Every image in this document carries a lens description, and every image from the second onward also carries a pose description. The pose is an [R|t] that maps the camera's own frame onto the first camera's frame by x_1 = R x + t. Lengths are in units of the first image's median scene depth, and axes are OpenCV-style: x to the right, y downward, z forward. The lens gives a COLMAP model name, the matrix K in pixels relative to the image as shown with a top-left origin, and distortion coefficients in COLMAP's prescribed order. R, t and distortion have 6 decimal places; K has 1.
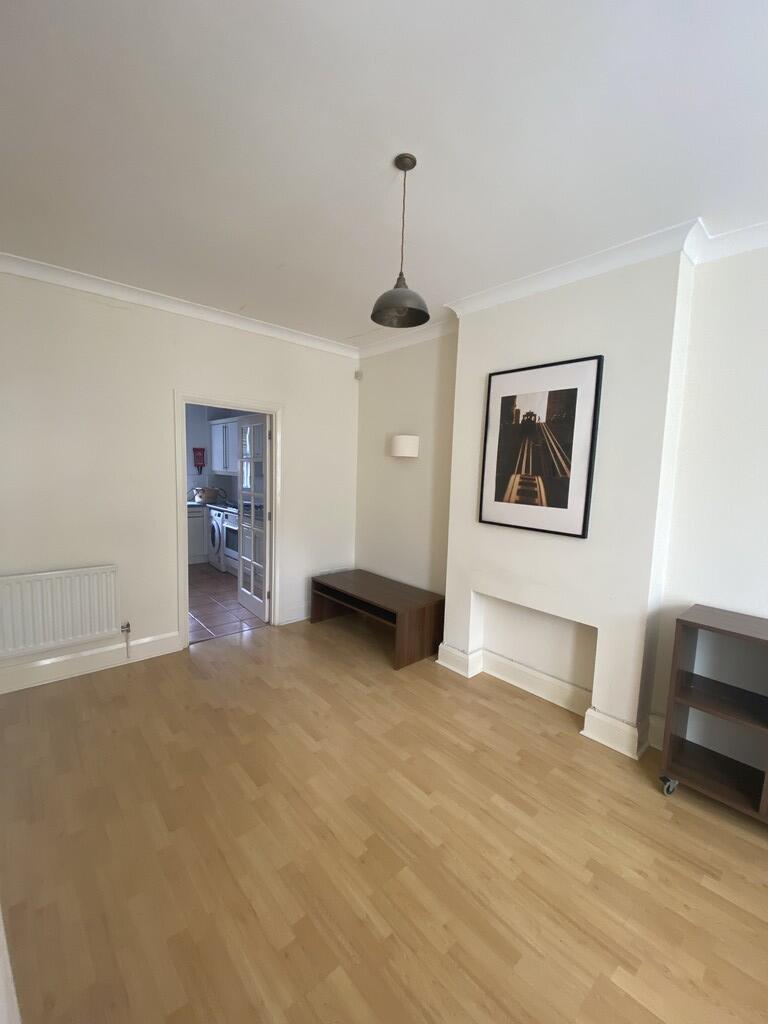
lens RADIAL K [[416.1, 0, 384.5], [0, 416.1, 510.7], [0, 0, 1]] dist [-0.000124, -0.000001]
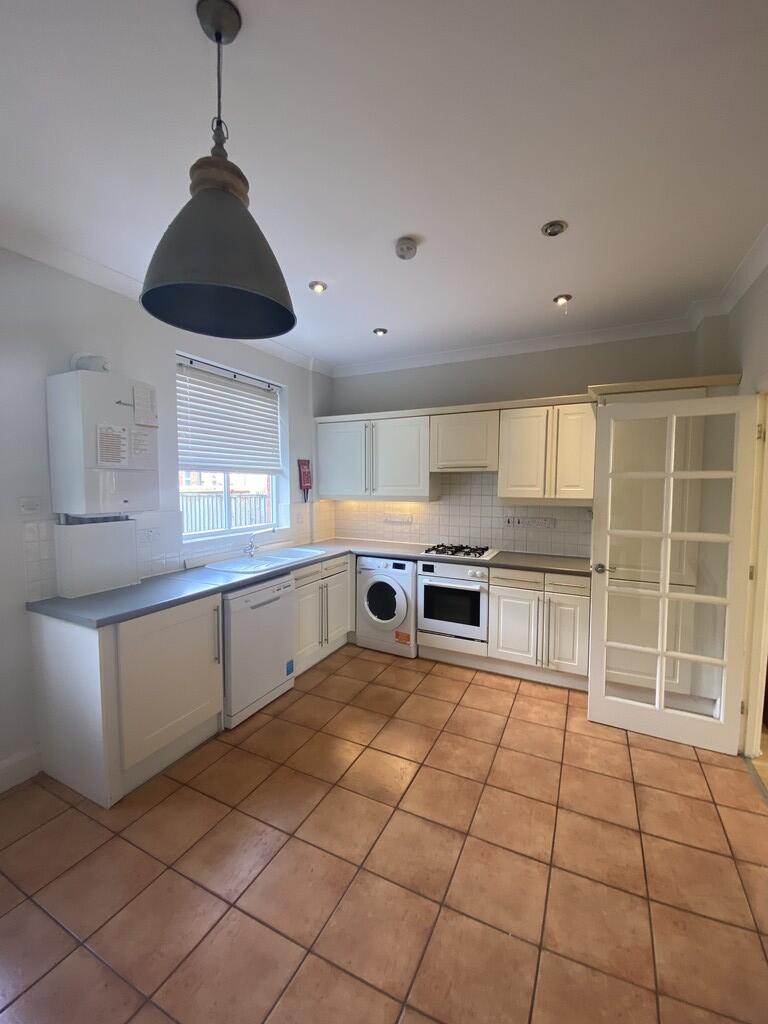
lens RADIAL K [[416.1, 0, 385.4], [0, 416.1, 511.6], [0, 0, 1]] dist [-0.000124, -0.000001]
pose [[0.929225, -0.058124, 0.364914, -0.566390], [0.068039, 0.997579, -0.014360, -0.055778], [-0.363196, 0.038173, 0.930930, 0.381051]]
